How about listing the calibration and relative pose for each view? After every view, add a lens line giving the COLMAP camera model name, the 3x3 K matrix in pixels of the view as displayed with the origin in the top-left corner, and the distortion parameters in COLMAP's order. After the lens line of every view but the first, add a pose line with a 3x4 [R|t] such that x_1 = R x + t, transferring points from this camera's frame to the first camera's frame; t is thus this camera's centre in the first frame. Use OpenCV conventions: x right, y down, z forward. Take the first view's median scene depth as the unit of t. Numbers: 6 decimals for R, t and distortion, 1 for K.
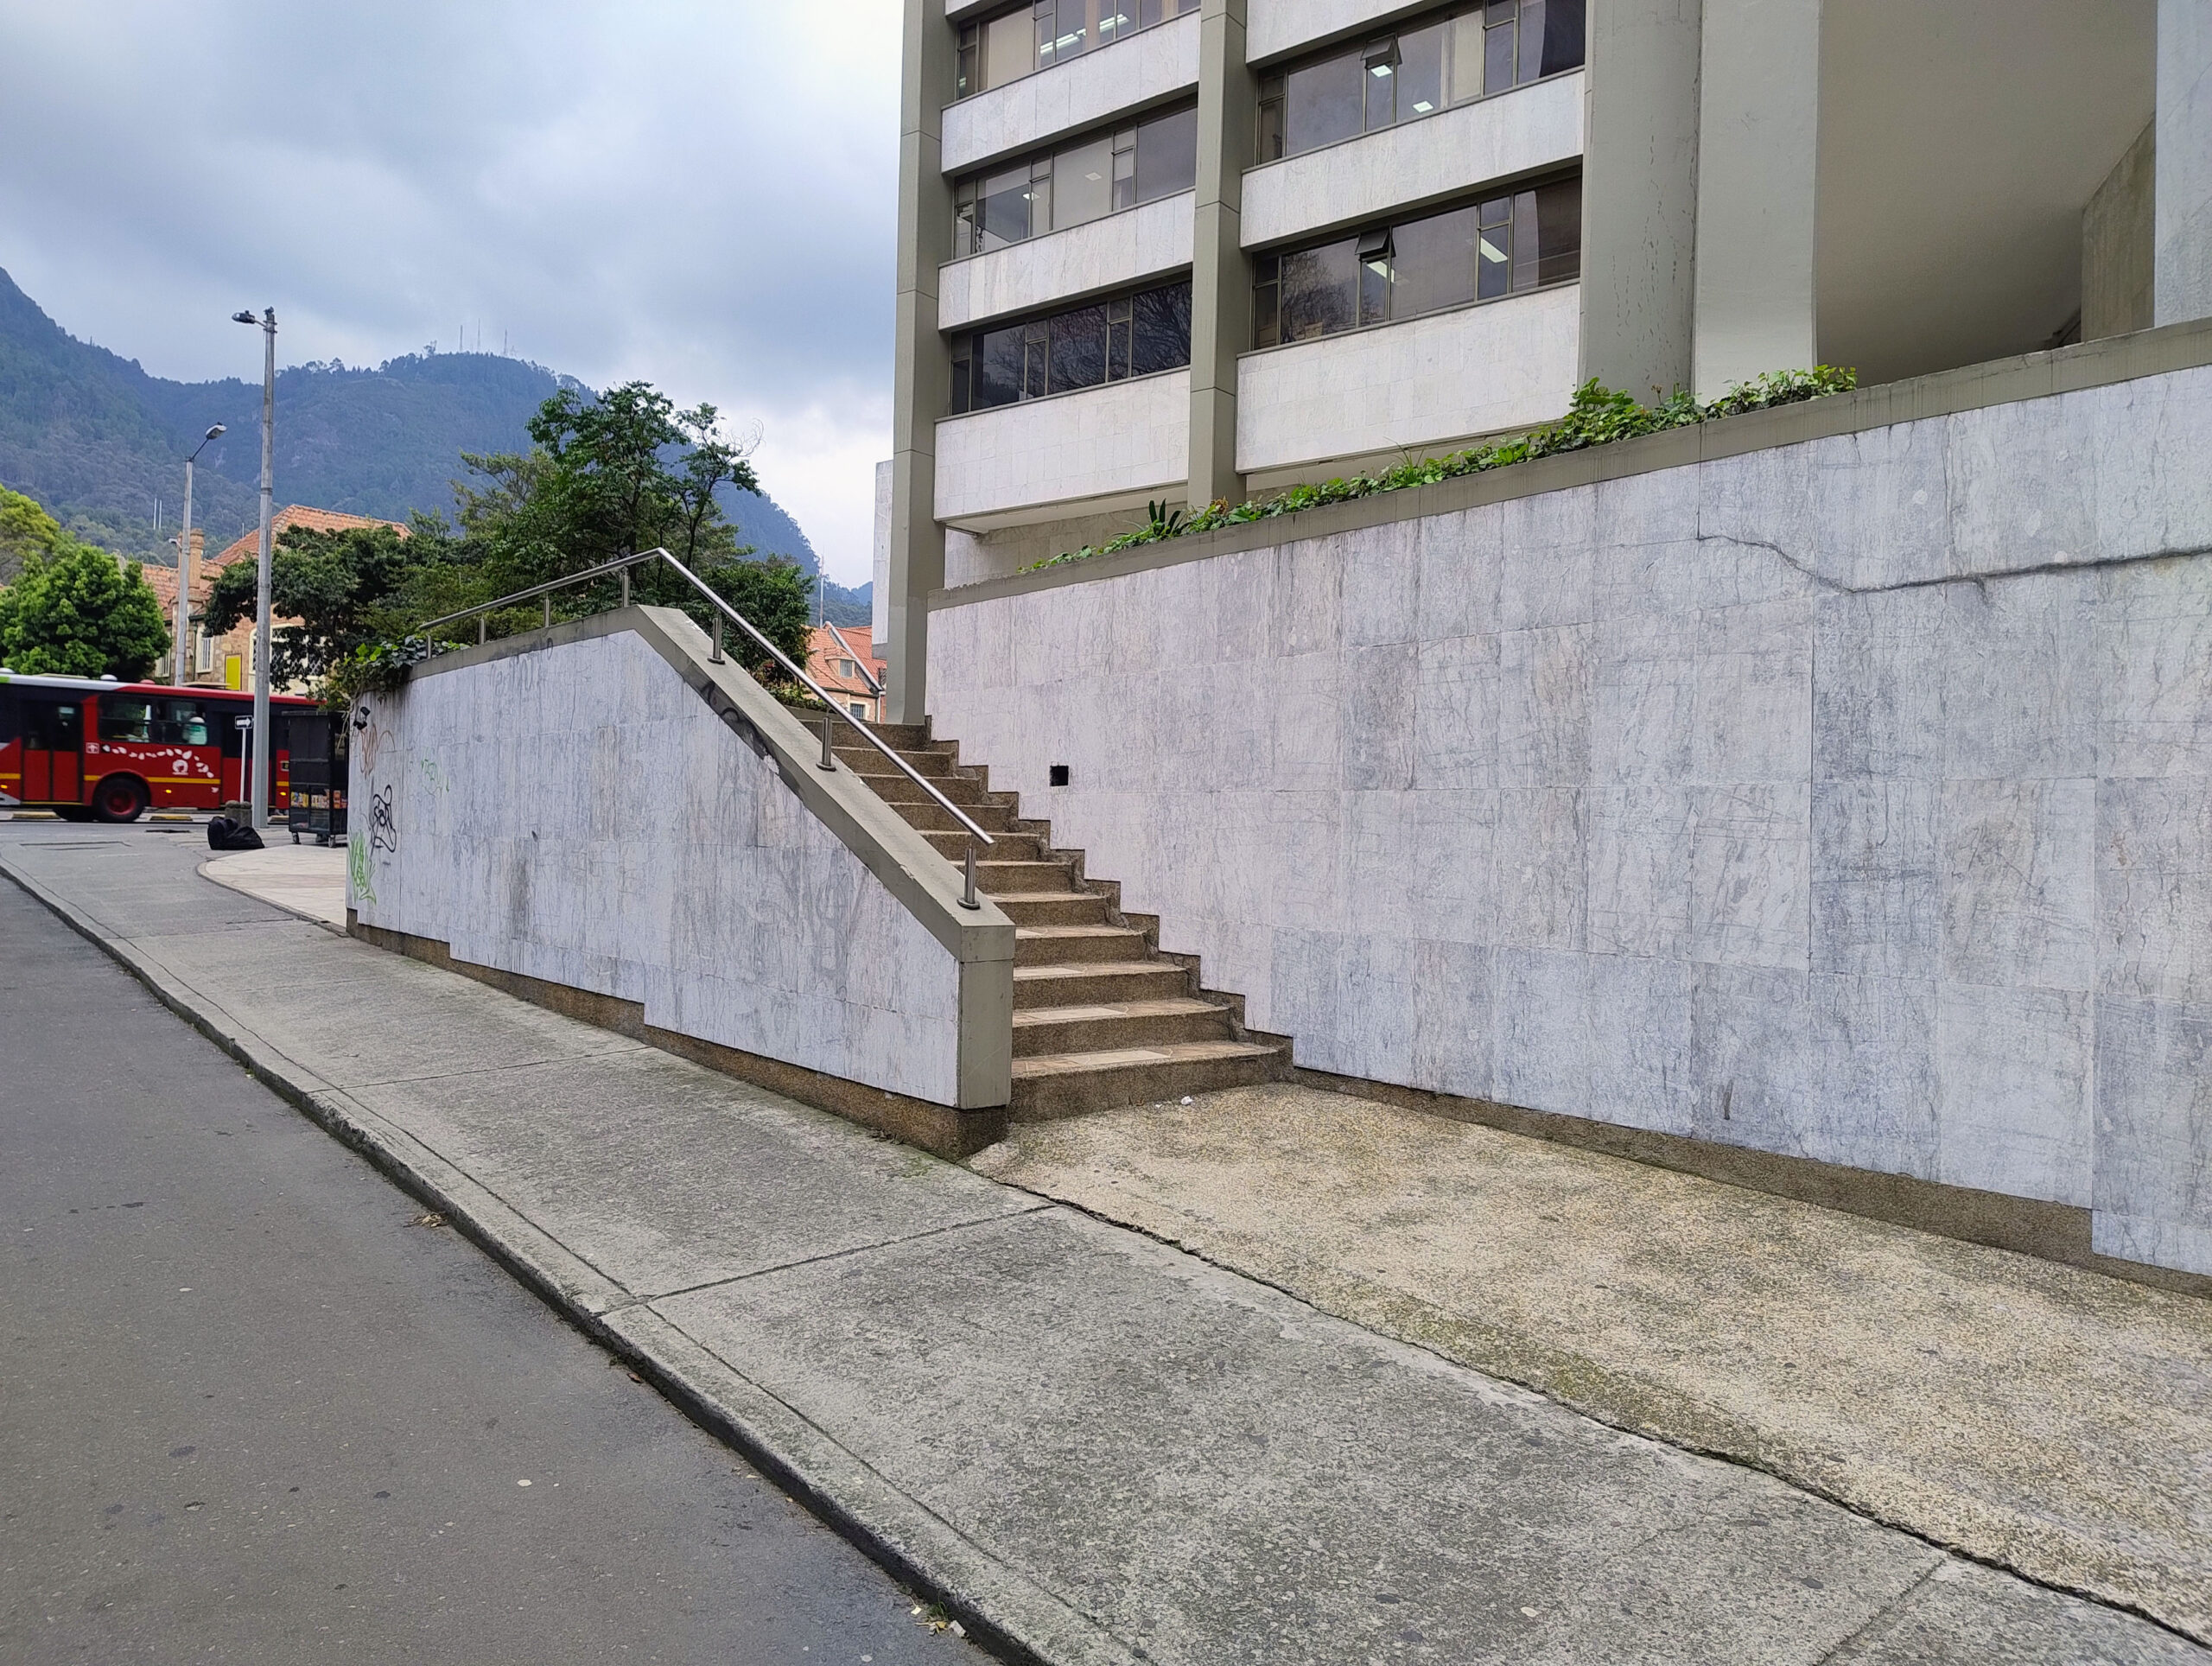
lens RADIAL K [[1522.2, 0, 1113.4], [0, 1522.2, 833.5], [0, 0, 1]] dist [0.055494, -0.057415]
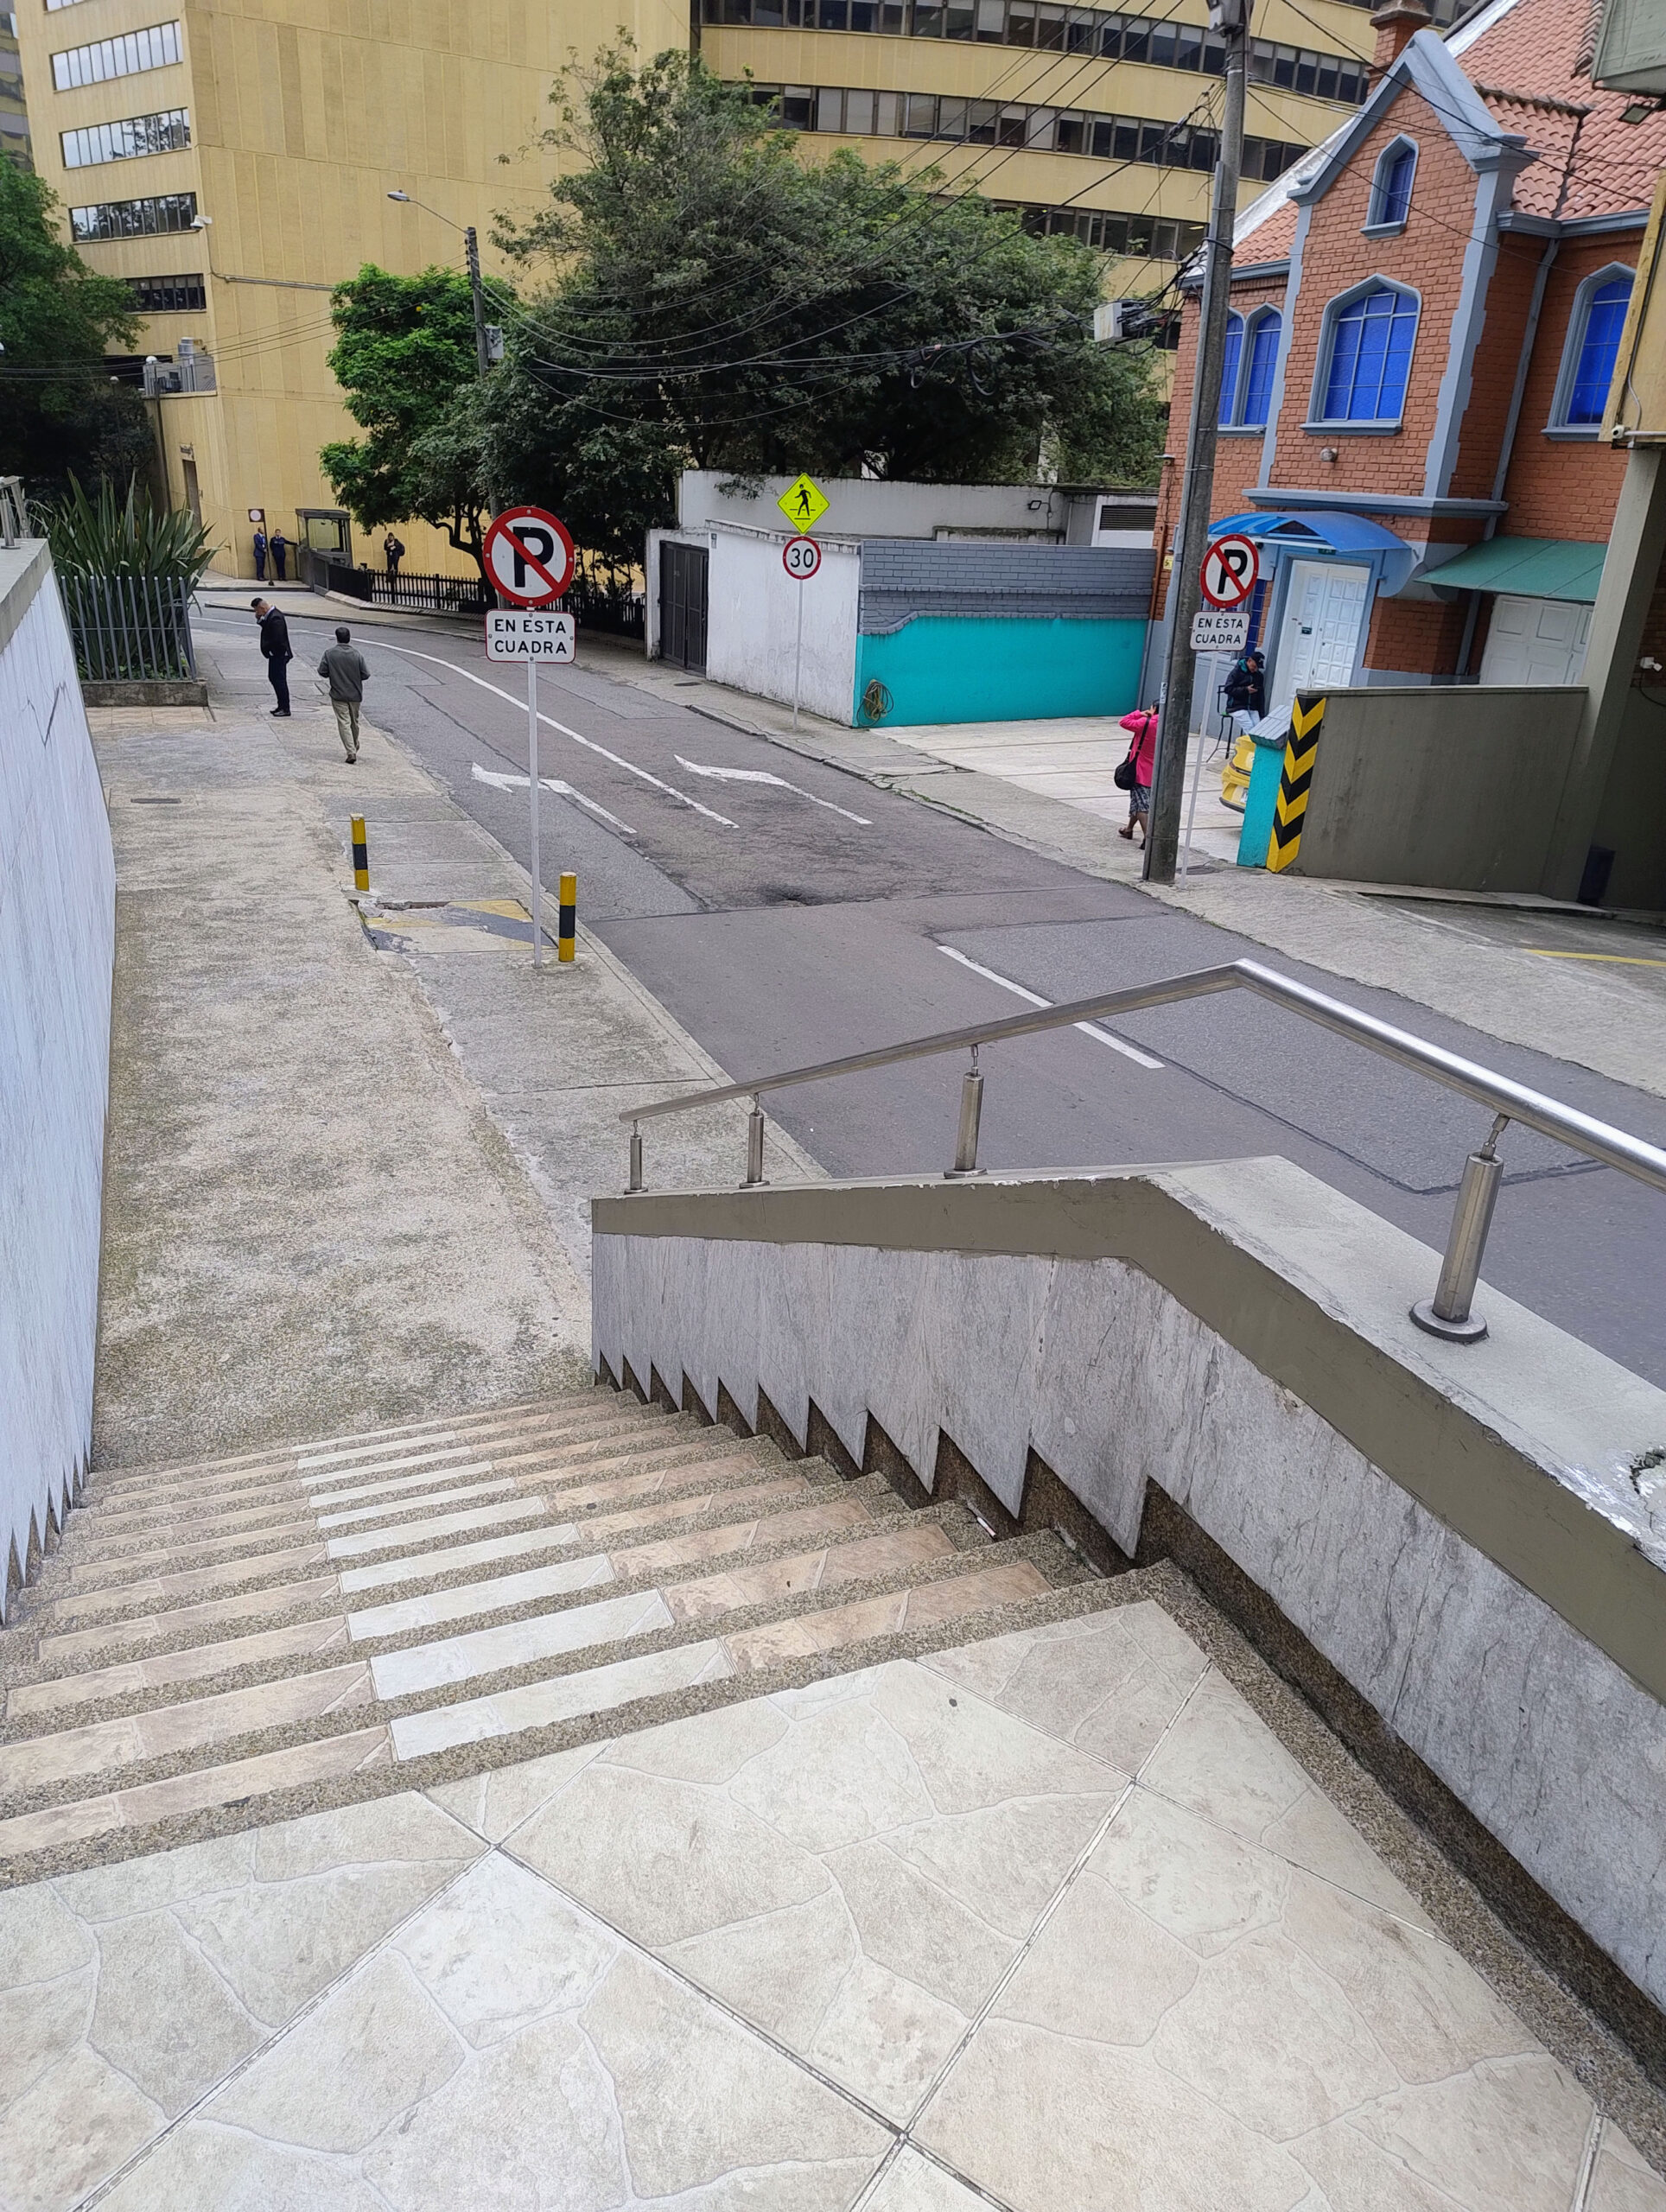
lens RADIAL K [[1522.2, 0, 821.1], [0, 1522.2, 1102.3], [0, 0, 1]] dist [0.055494, -0.057415]
pose [[-0.951733, -0.183637, 0.245929, -0.327593], [-0.077909, 0.919563, 0.385142, -0.287437], [-0.296874, 0.347392, -0.889486, 1.382259]]
